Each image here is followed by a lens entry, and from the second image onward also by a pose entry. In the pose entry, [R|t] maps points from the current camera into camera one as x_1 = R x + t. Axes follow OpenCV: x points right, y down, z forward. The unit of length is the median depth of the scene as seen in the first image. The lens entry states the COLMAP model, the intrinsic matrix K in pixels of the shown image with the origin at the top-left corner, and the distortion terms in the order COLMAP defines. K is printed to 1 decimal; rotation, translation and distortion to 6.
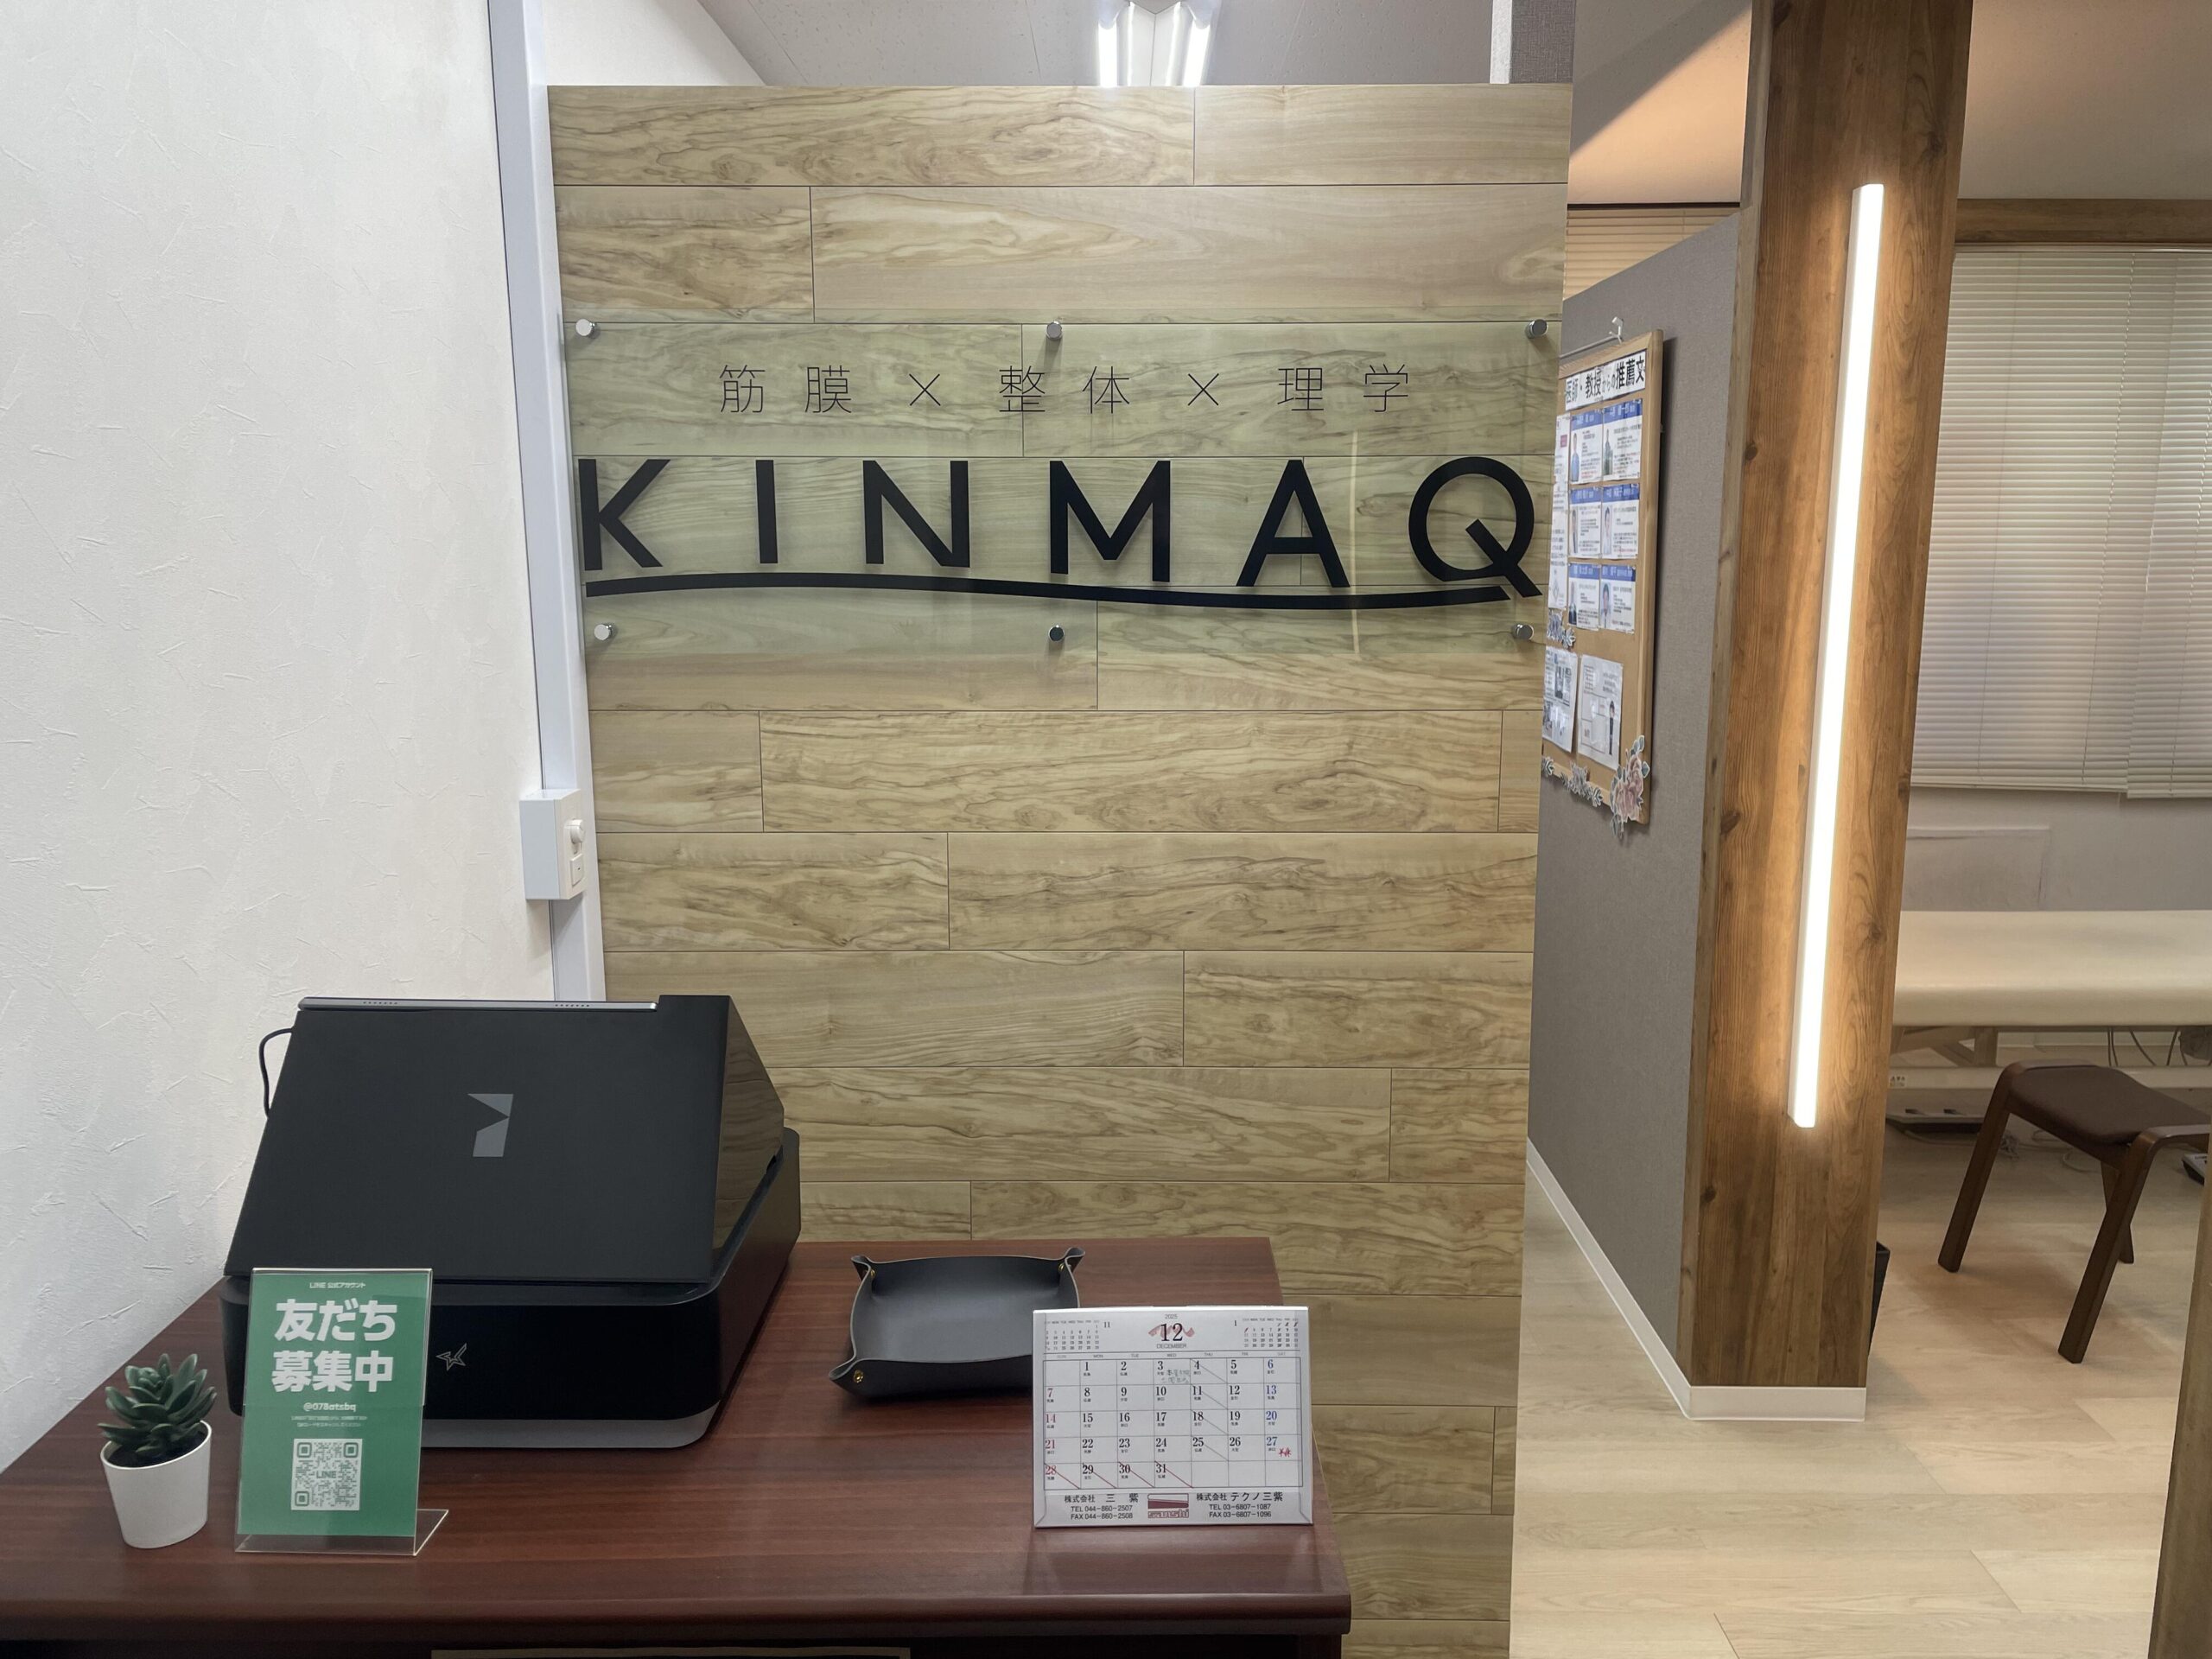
lens RADIAL K [[1689.4, 0, 1105.5], [0, 1689.4, 828.4], [0, 0, 1]] dist [0.073465, -0.039776]
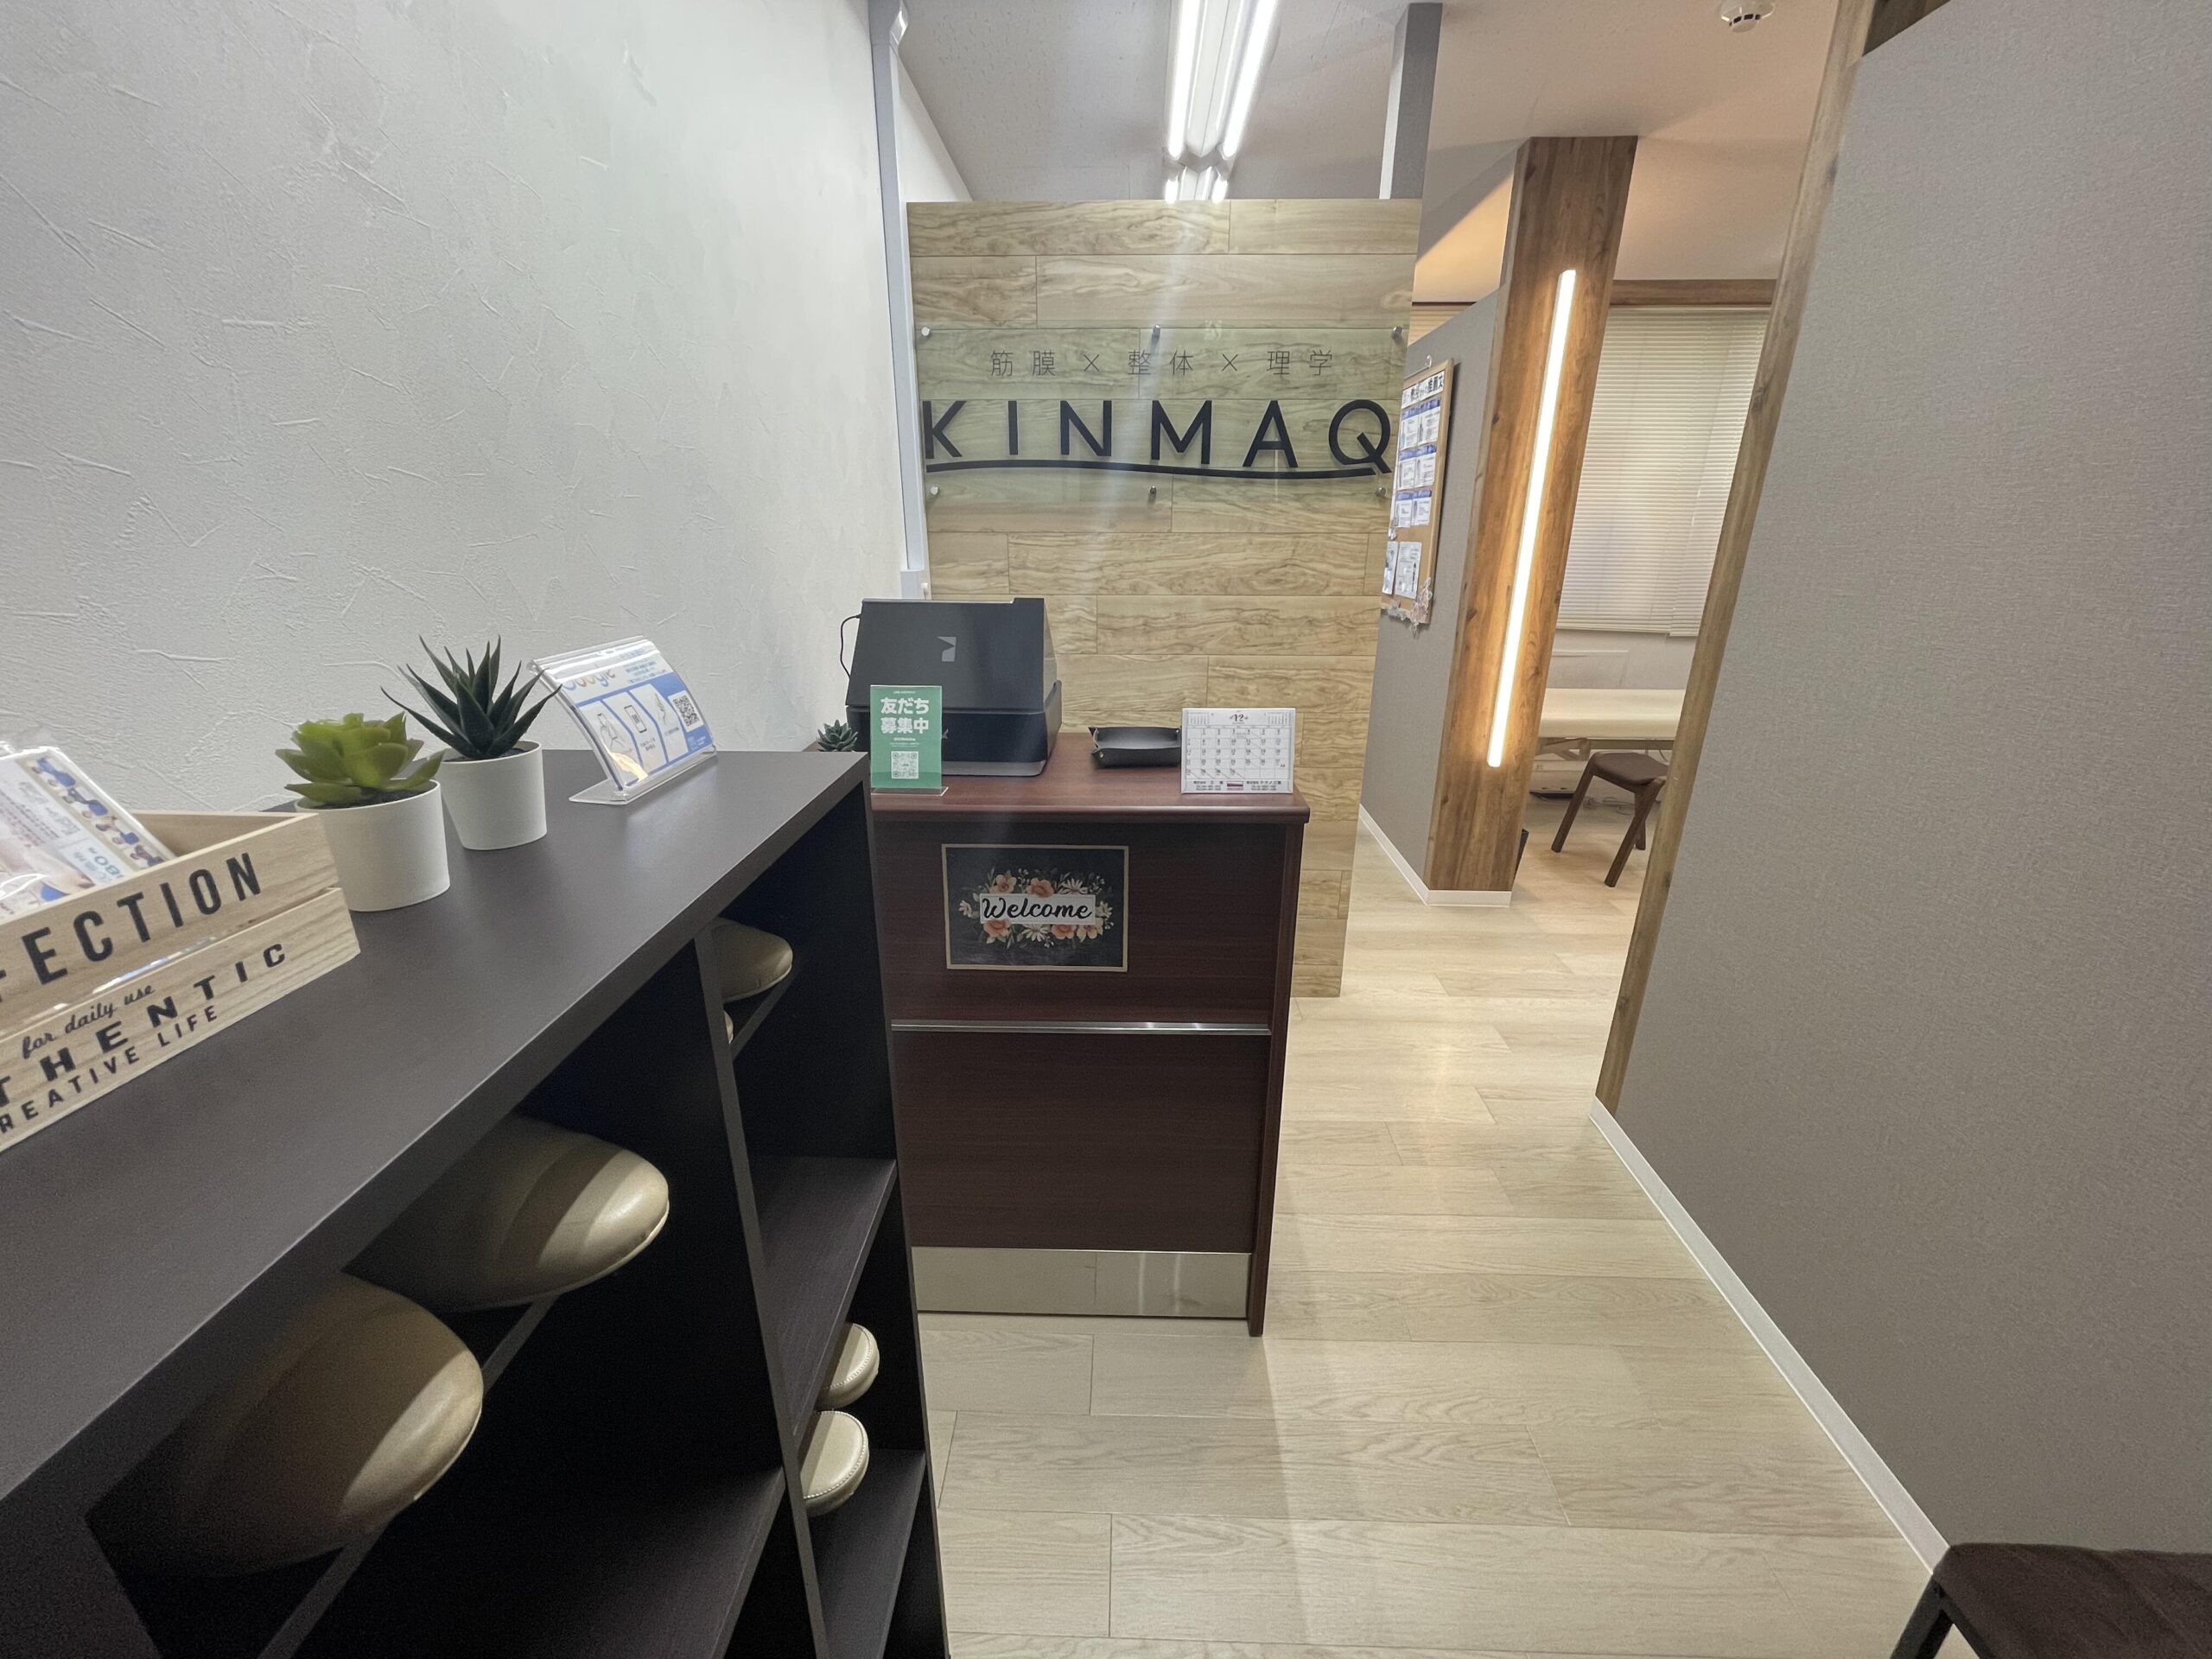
lens RADIAL K [[890.2, 0, 1105.2], [0, 890.2, 832.1], [0, 0, 1]] dist [0.004747, -0.002205]
pose [[0.999606, 0.014873, -0.023795, -0.052819], [-0.010697, 0.985919, 0.166879, 0.107396], [0.025942, -0.166559, 0.985690, -0.131402]]
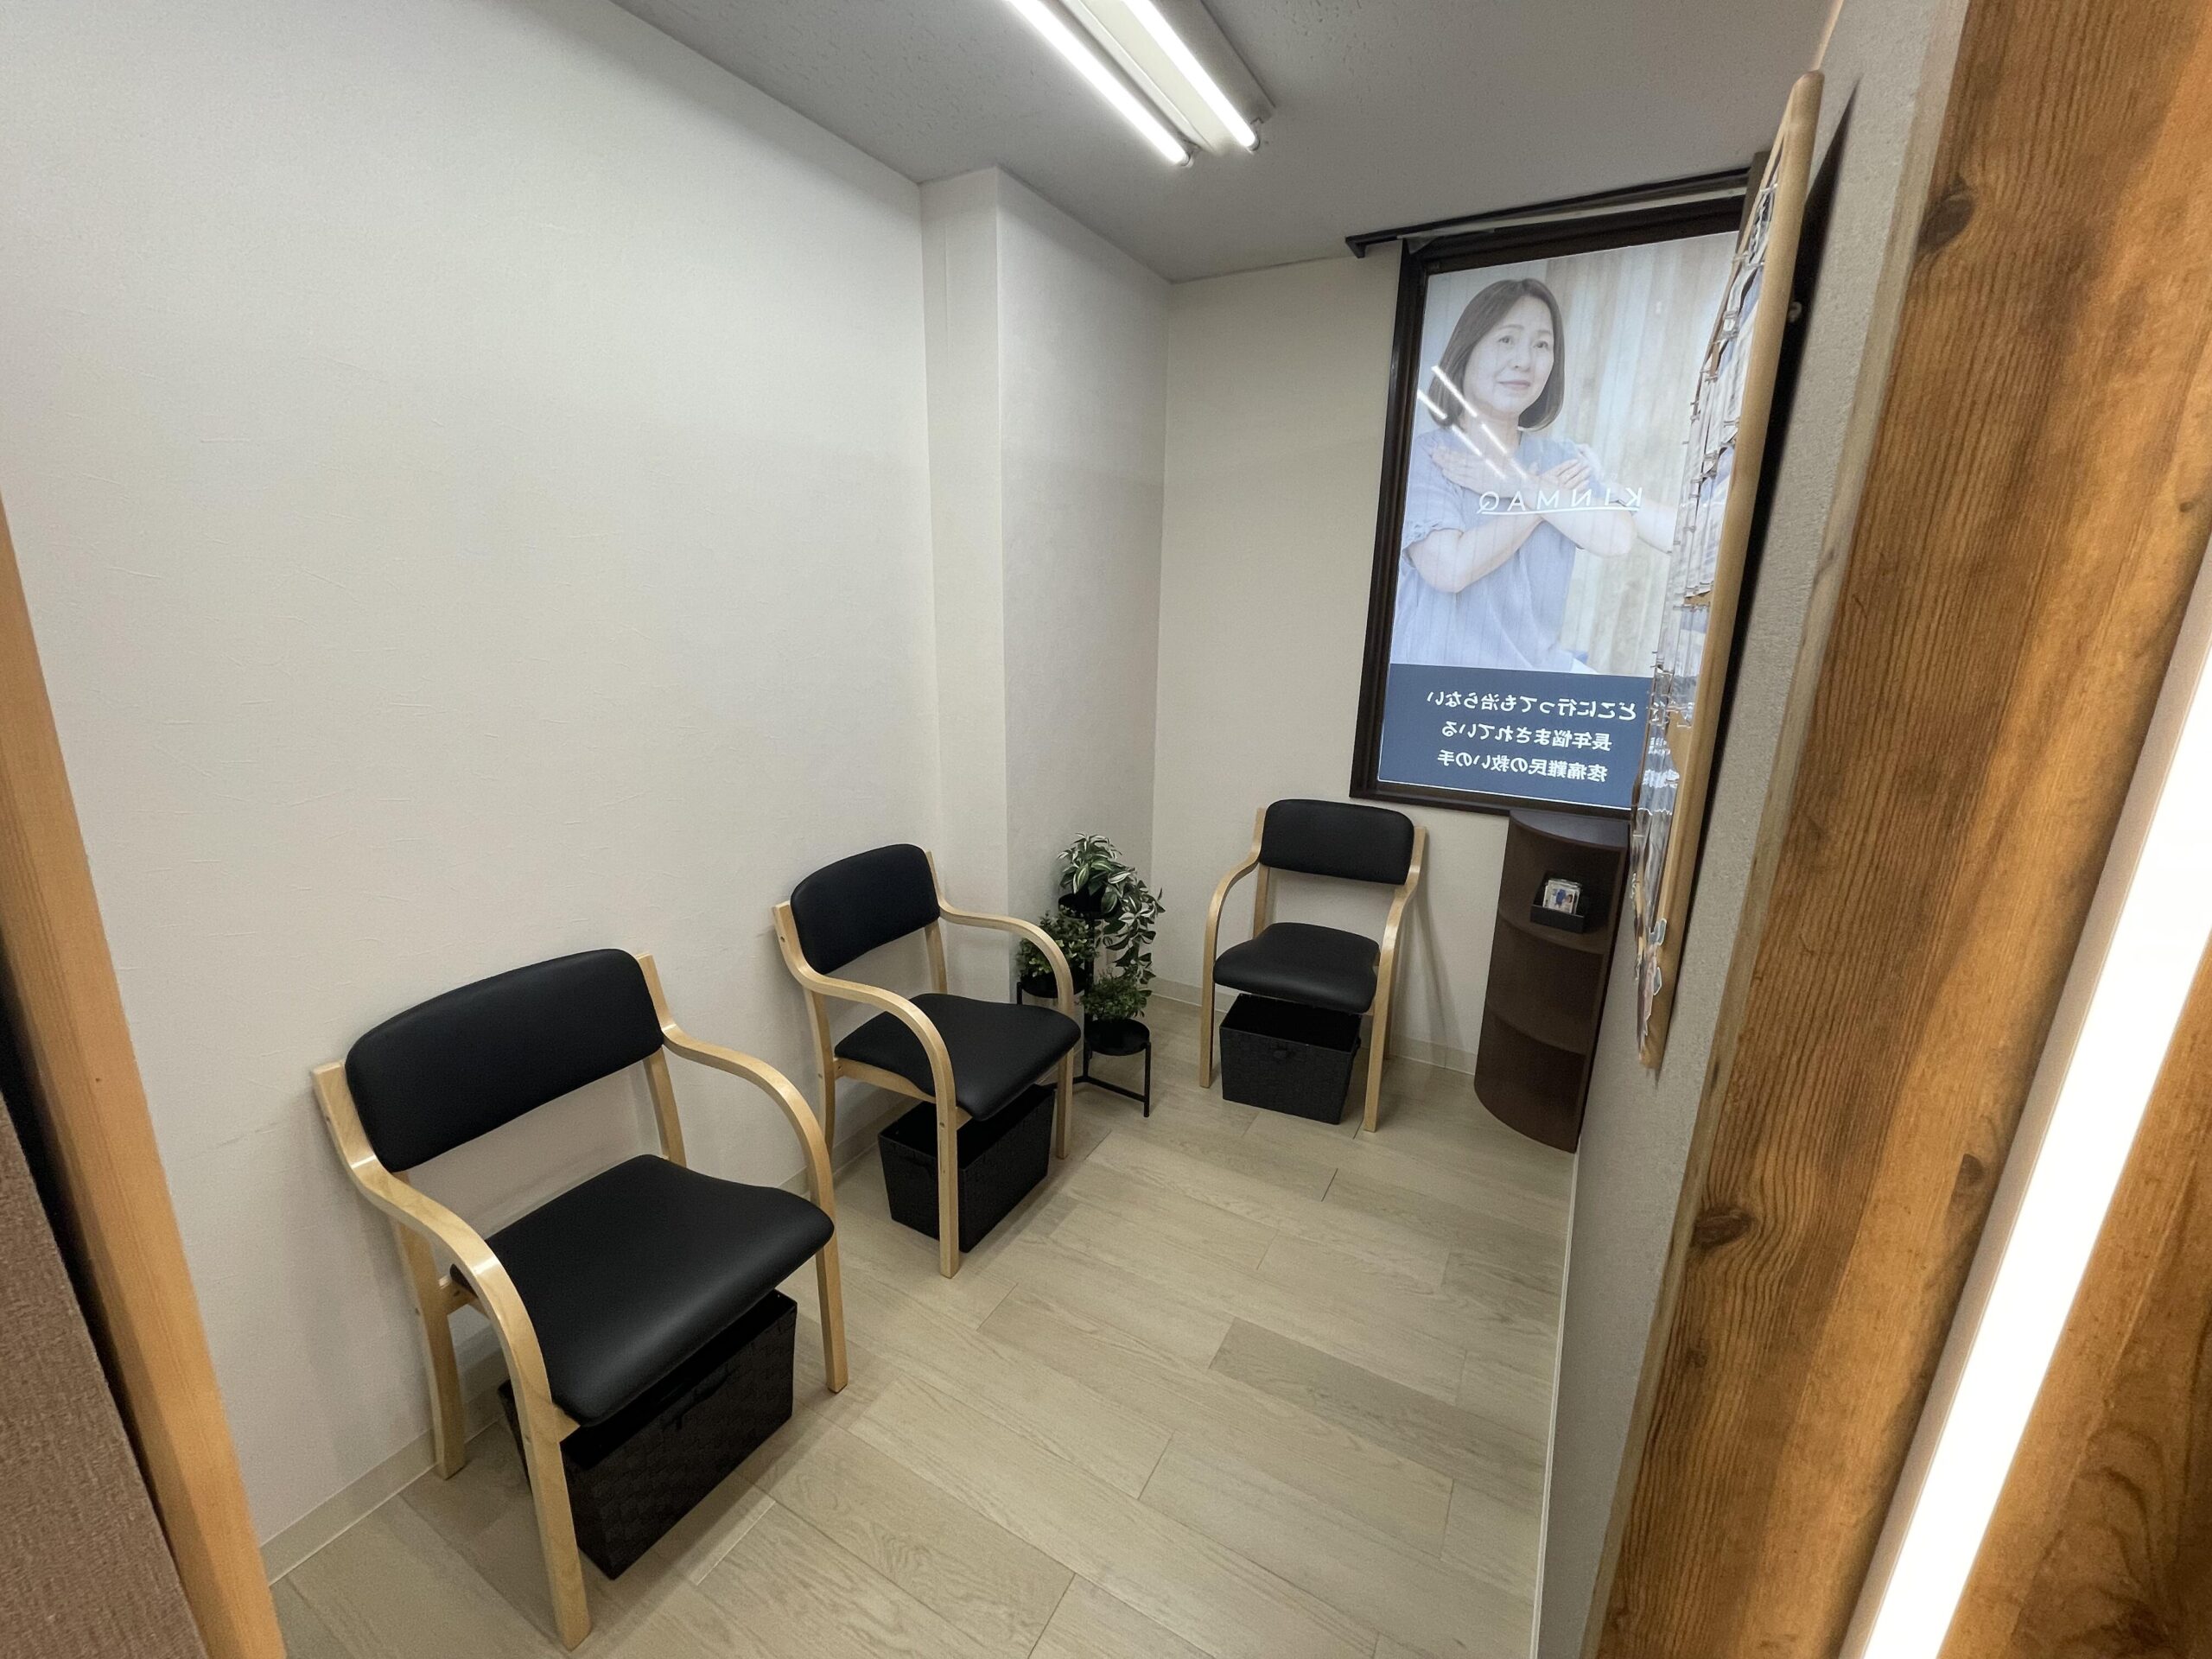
lens RADIAL K [[890.2, 0, 1101.2], [0, 890.2, 840.1], [0, 0, 1]] dist [0.004747, -0.002205]
pose [[0.882025, 0.142384, -0.449175, 0.435318], [-0.098526, 0.987911, 0.119687, -0.146444], [0.460786, -0.061311, 0.885391, 1.022396]]
